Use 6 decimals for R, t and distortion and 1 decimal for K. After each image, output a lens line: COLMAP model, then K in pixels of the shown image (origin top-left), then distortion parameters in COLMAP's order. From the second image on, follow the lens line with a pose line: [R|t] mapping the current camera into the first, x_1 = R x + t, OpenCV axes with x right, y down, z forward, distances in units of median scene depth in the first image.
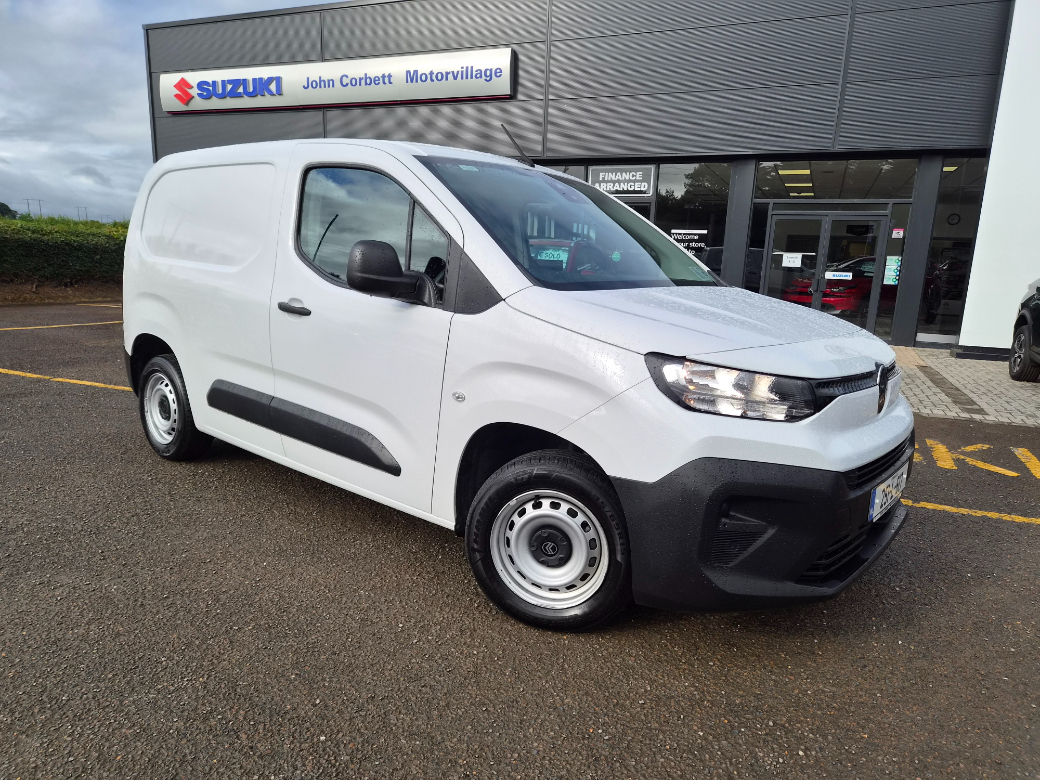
lens RADIAL K [[696.4, 0, 510.7], [0, 696.4, 396.9], [0, 0, 1]] dist [0.055475, -0.048578]
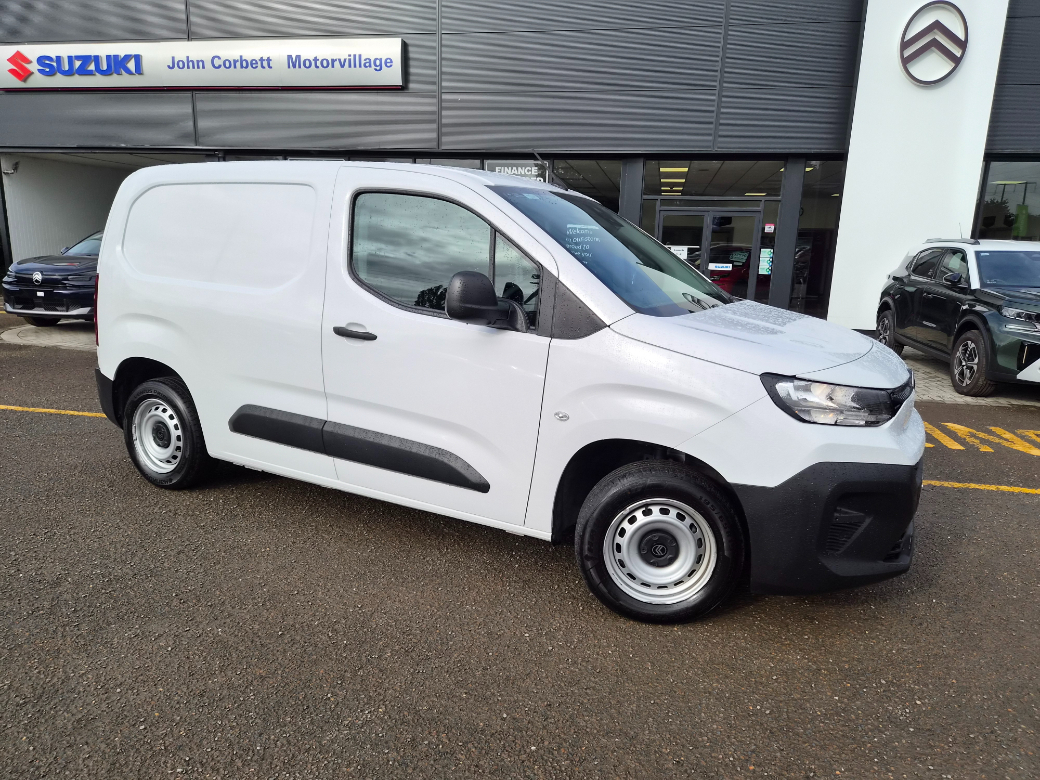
lens RADIAL K [[698.5, 0, 513.2], [0, 698.5, 393.3], [0, 0, 1]] dist [0.064656, -0.054650]
pose [[0.979023, -0.050409, 0.197415, -0.323887], [0.047492, 0.998682, 0.019487, -0.054552], [-0.198137, -0.009703, 0.980126, -0.034963]]
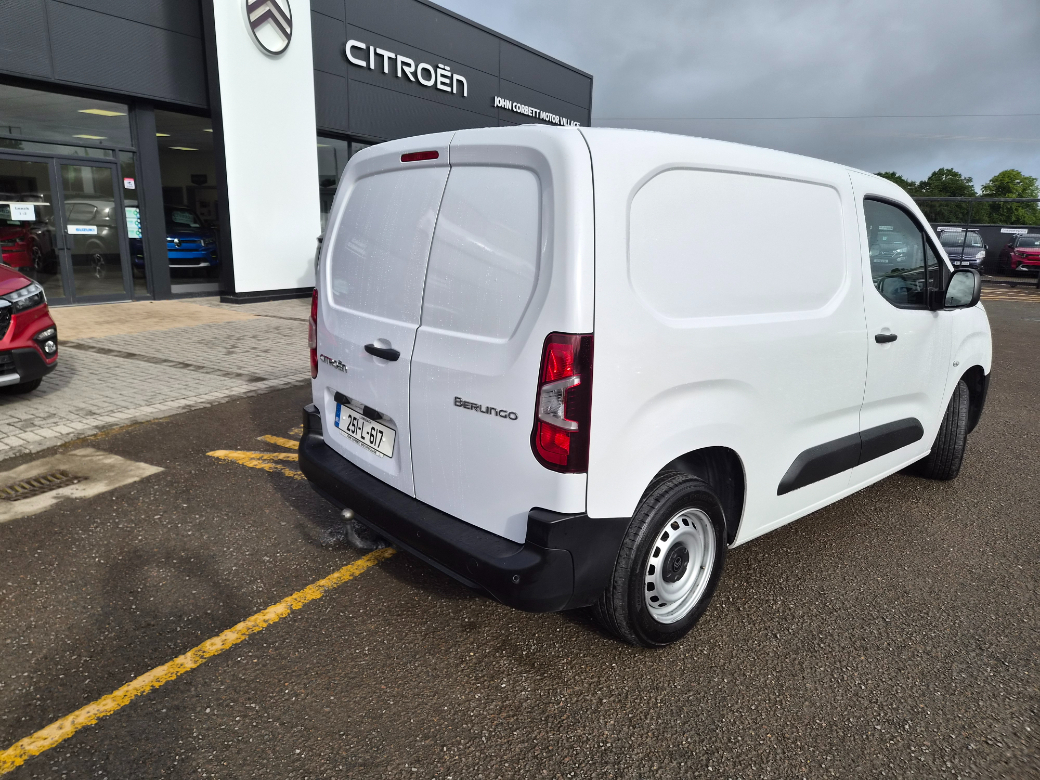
lens RADIAL K [[713.4, 0, 520.0], [0, 713.4, 390.0], [0, 0, 1]] dist [0.061974, -0.049528]
pose [[0.131059, -0.258130, 0.957180, -1.603413], [0.170022, 0.957055, 0.234816, -0.443941], [-0.976686, 0.131967, 0.169318, 1.523807]]
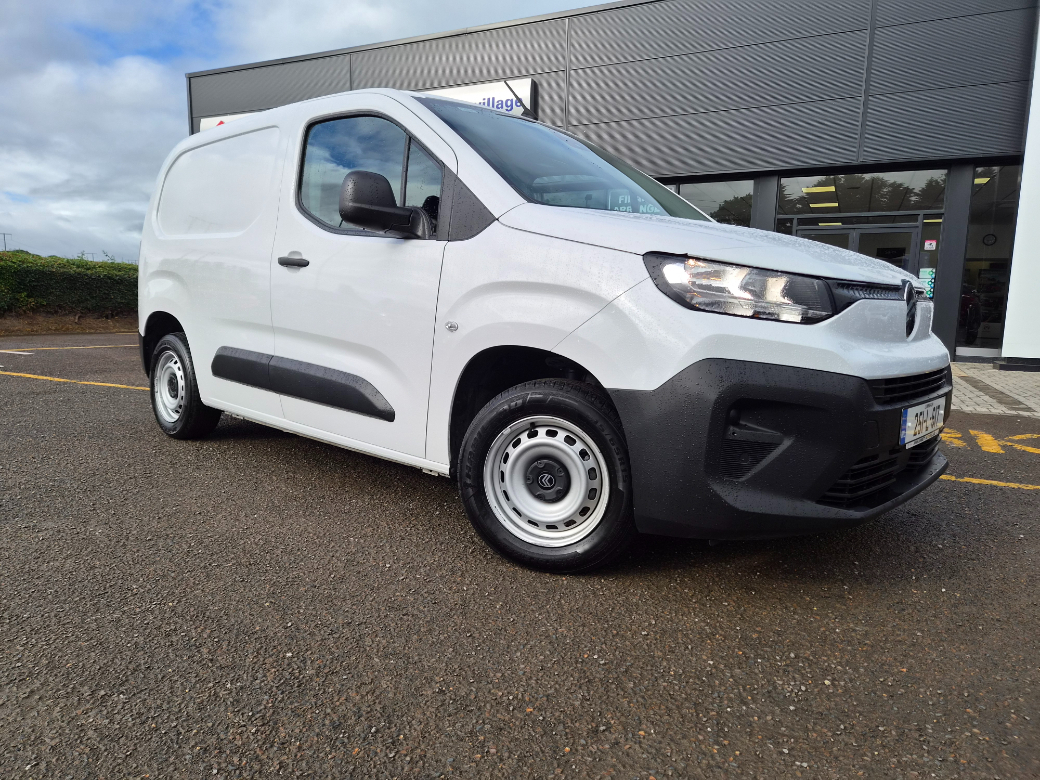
lens RADIAL K [[693.7, 0, 495.6], [0, 693.7, 387.0], [0, 0, 1]] dist [0.055700, -0.046529]
pose [[0.998157, -0.005489, -0.060434, 0.038482], [0.001079, 0.997349, -0.072760, 0.137020], [0.060673, 0.072561, 0.995517, 0.057365]]
